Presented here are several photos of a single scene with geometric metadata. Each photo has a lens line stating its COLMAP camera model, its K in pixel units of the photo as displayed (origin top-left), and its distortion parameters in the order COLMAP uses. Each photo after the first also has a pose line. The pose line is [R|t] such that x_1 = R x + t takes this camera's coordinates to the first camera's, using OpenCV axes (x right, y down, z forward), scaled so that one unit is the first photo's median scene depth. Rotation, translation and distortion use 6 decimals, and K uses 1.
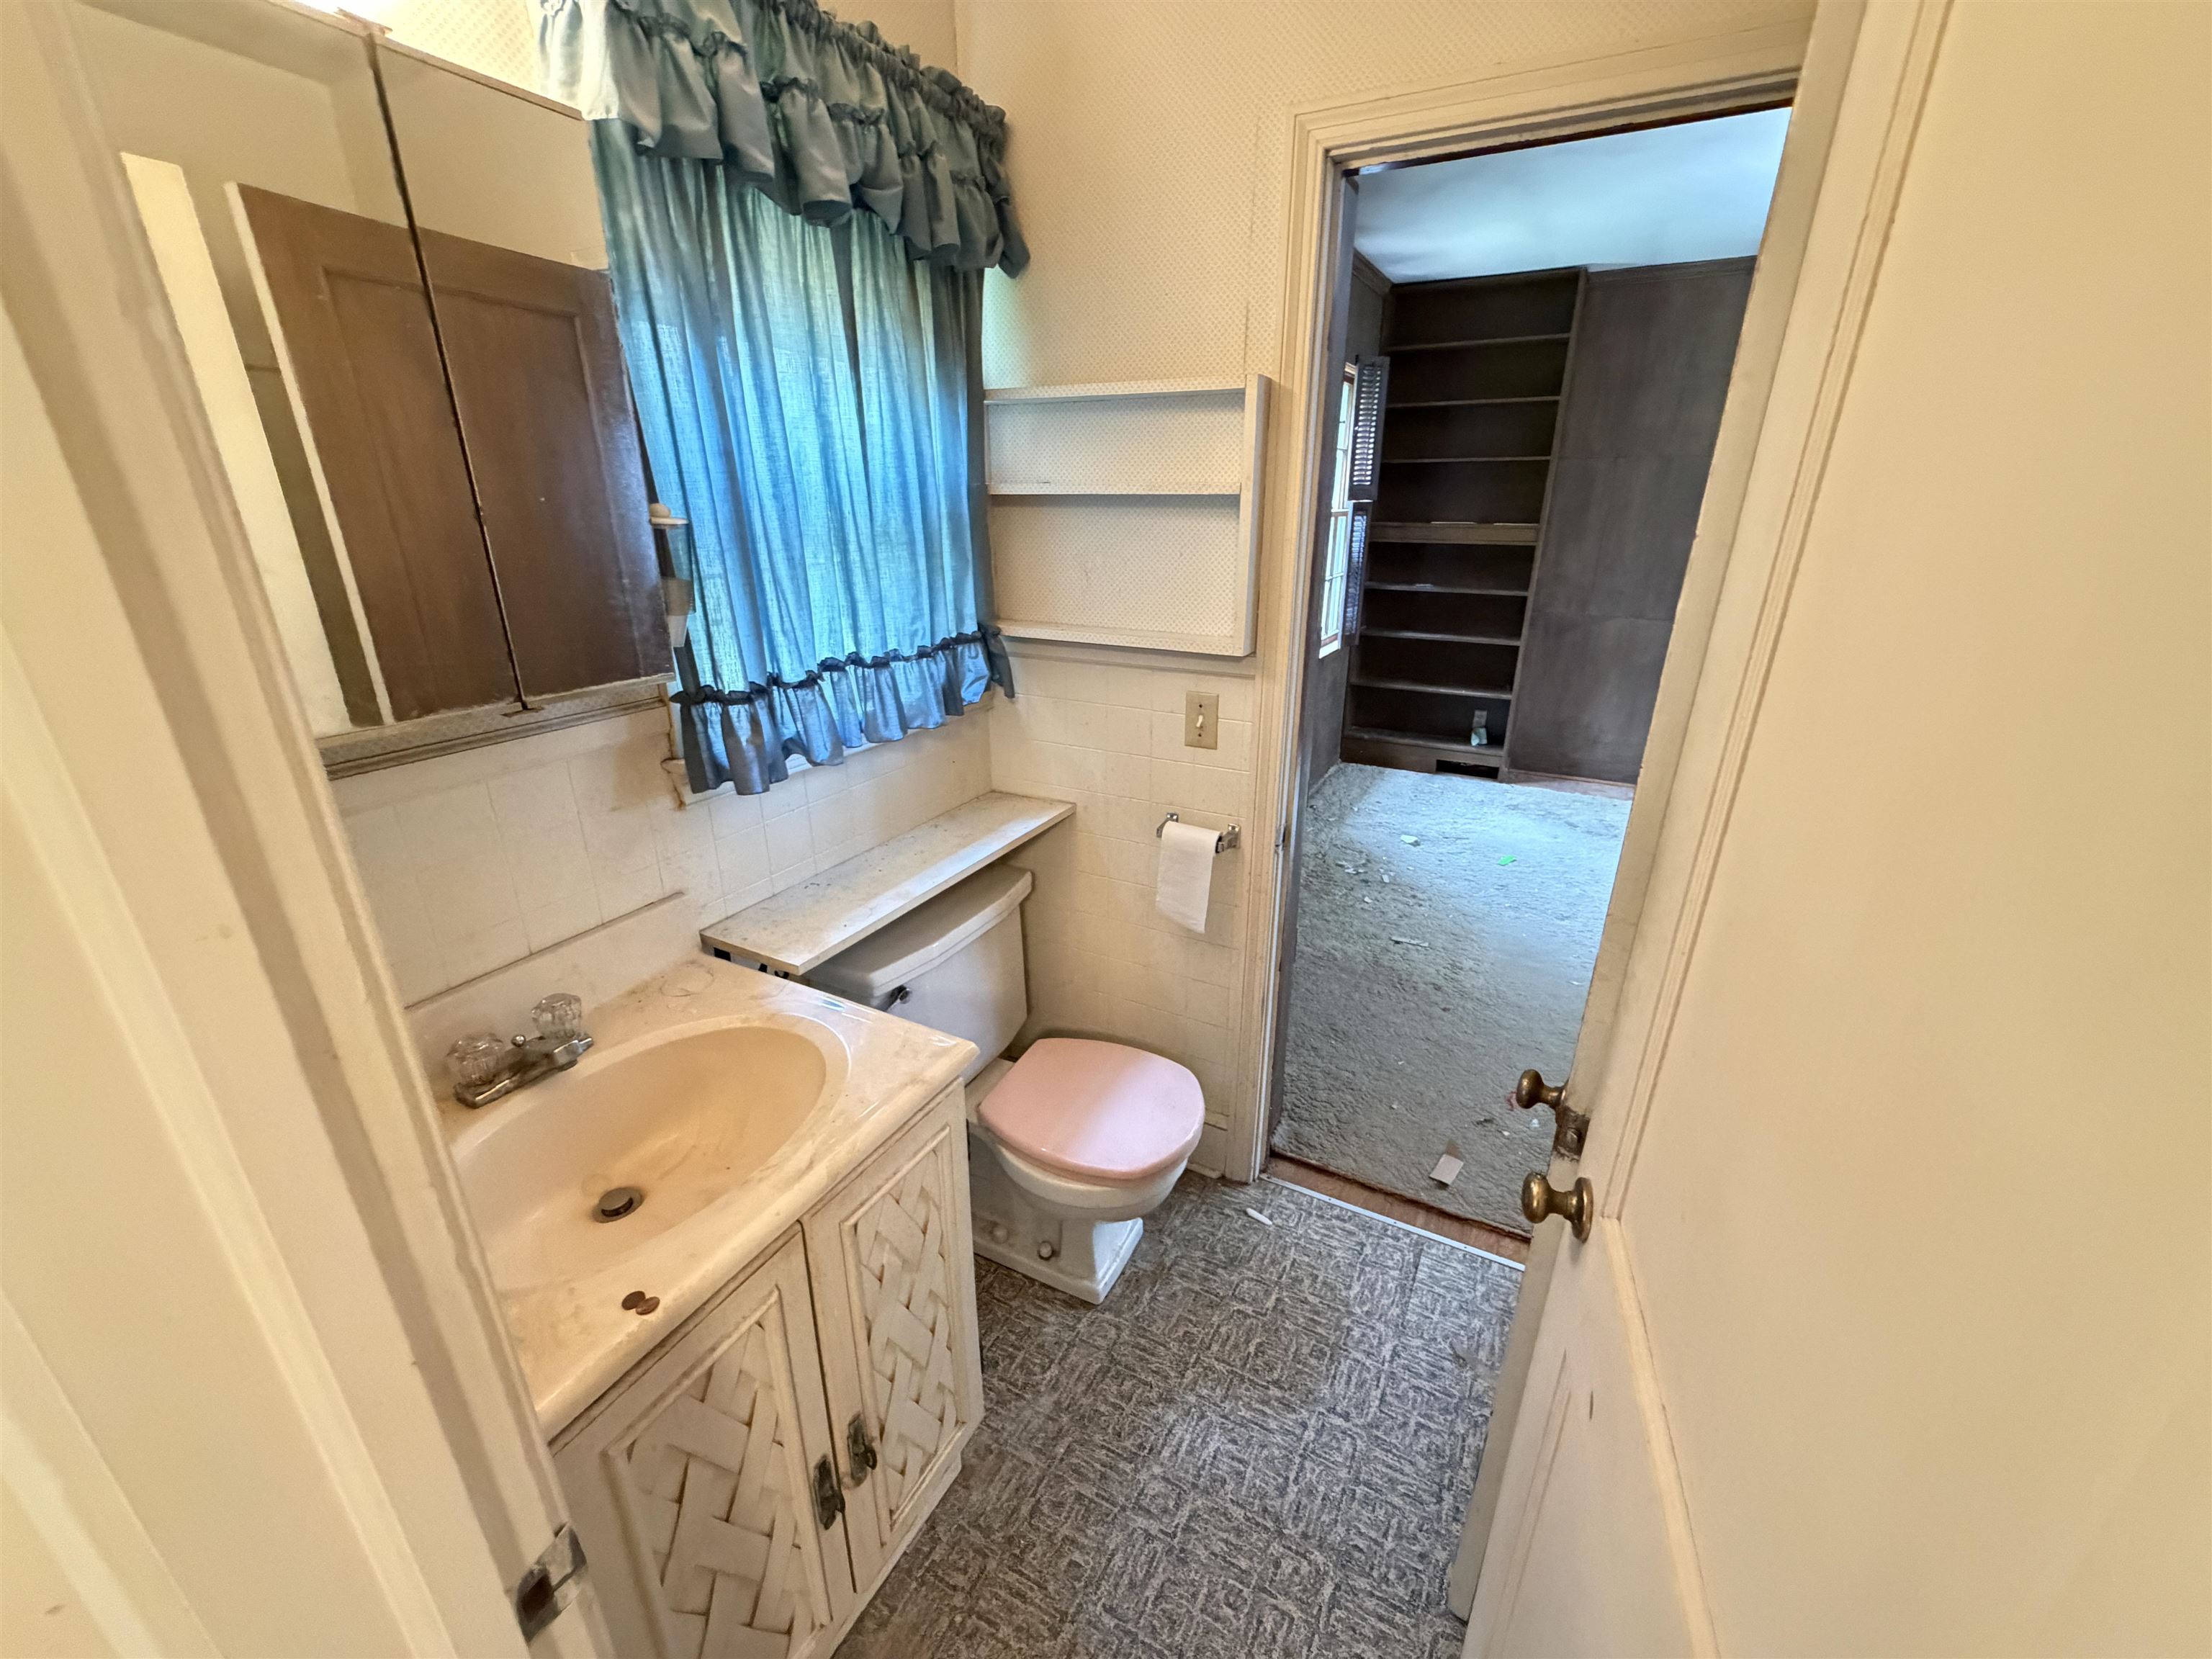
lens RADIAL K [[882.1, 0, 1105.4], [0, 882.1, 832.8], [0, 0, 1]] dist [-0.001725, -0.000160]
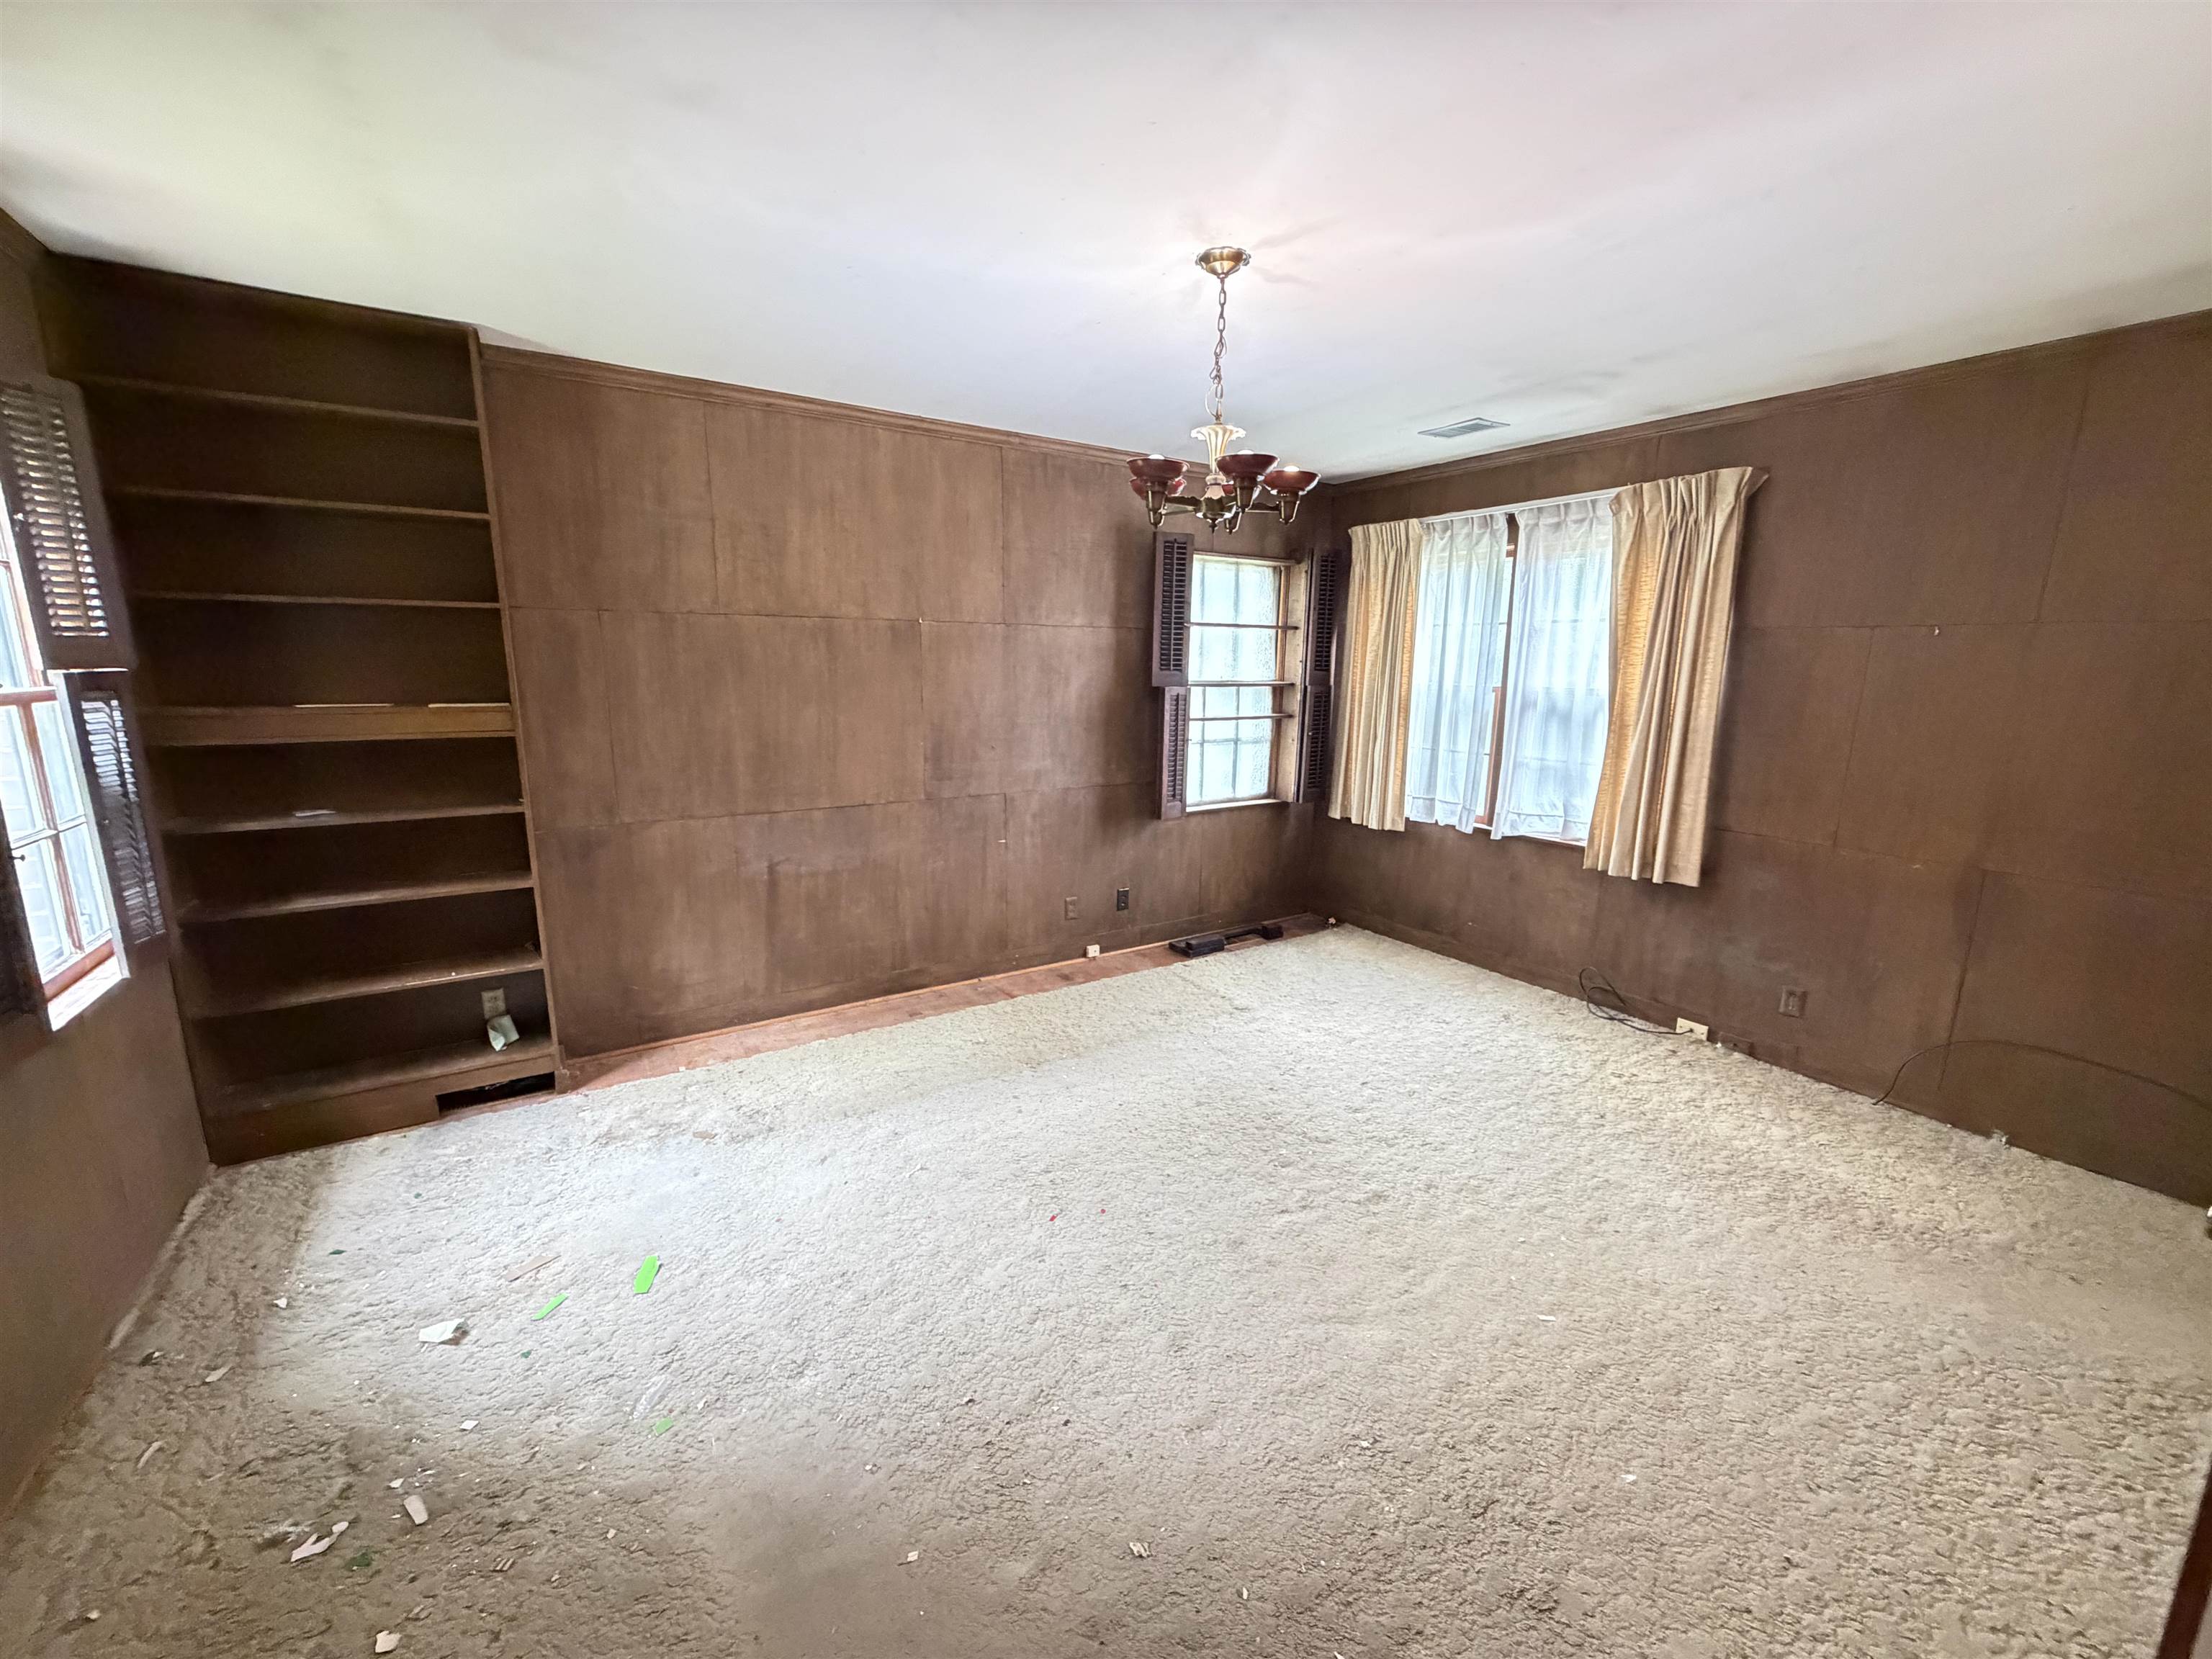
lens RADIAL K [[881.7, 0, 1097.8], [0, 881.7, 835.7], [0, 0, 1]] dist [0.000255, 0.000360]
pose [[0.485710, -0.164355, 0.858530, 0.128155], [0.299529, 0.953996, 0.013174, -0.133224], [-0.821199, 0.250756, 0.512595, 0.330943]]
